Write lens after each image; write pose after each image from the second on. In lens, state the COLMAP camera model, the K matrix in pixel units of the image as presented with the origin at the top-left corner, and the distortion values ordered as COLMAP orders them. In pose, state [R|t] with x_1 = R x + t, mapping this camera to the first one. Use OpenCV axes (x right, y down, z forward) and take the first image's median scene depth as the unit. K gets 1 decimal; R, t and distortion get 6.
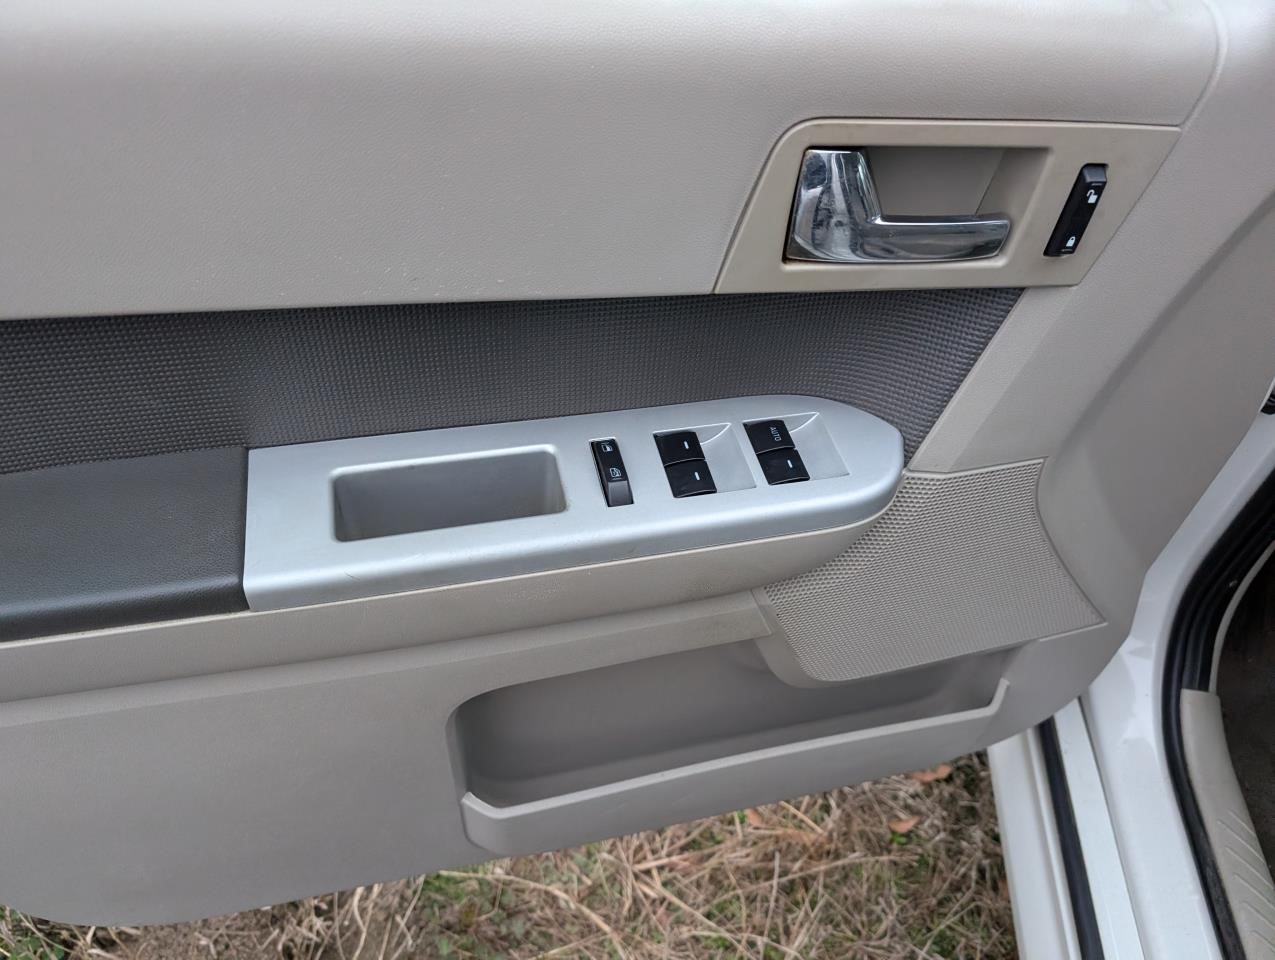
lens RADIAL K [[922.2, 0, 622.5], [0, 922.2, 483.5], [0, 0, 1]] dist [0.053804, -0.088124]
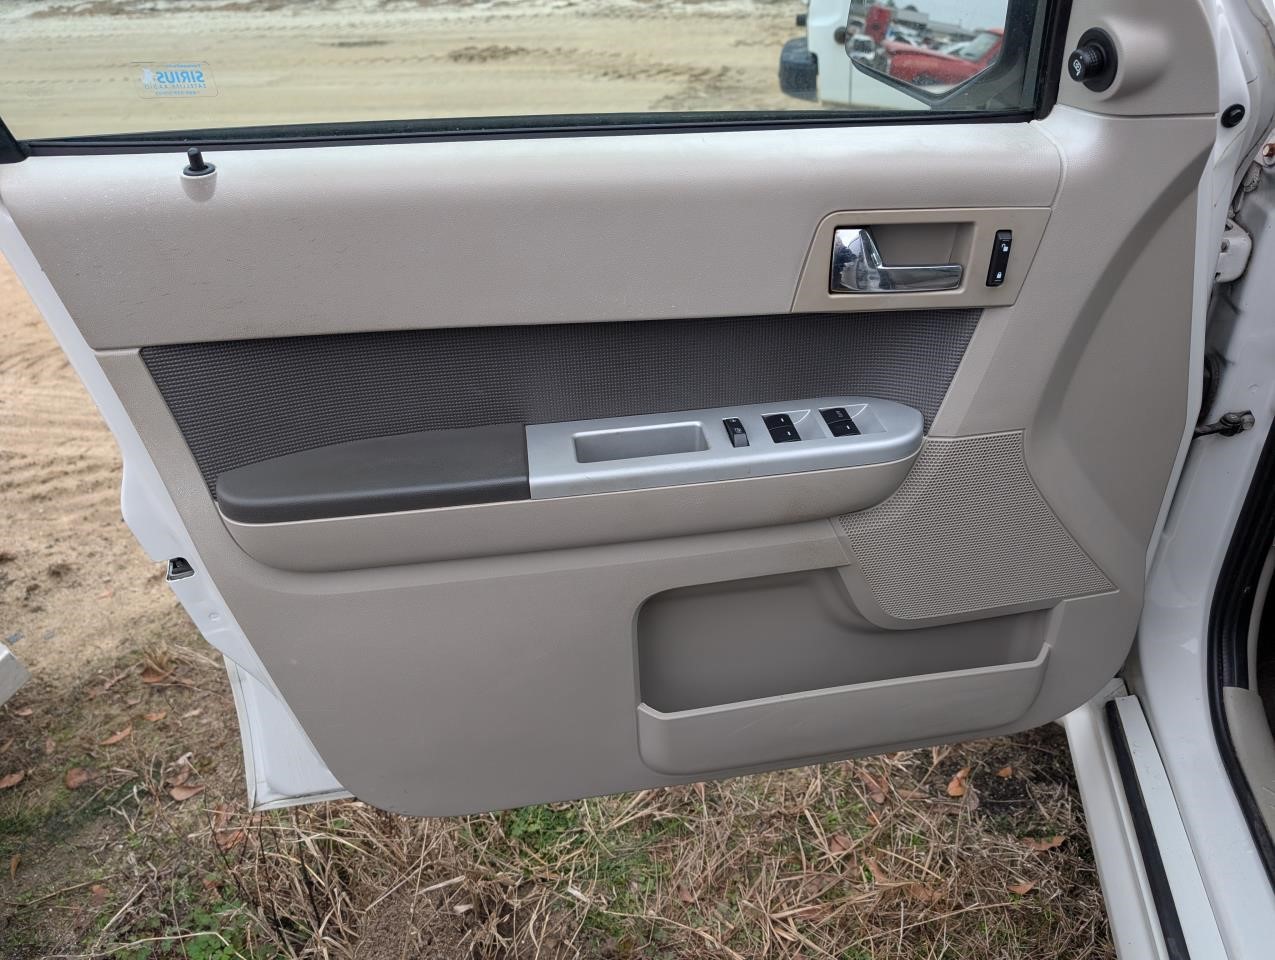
lens RADIAL K [[922.2, 0, 622.5], [0, 922.2, 483.5], [0, 0, 1]] dist [0.053804, -0.088124]
pose [[0.989996, -0.029951, -0.137881, 0.006494], [-0.004802, 0.969491, -0.245079, 0.265333], [0.141015, 0.243289, 0.959648, -0.325630]]
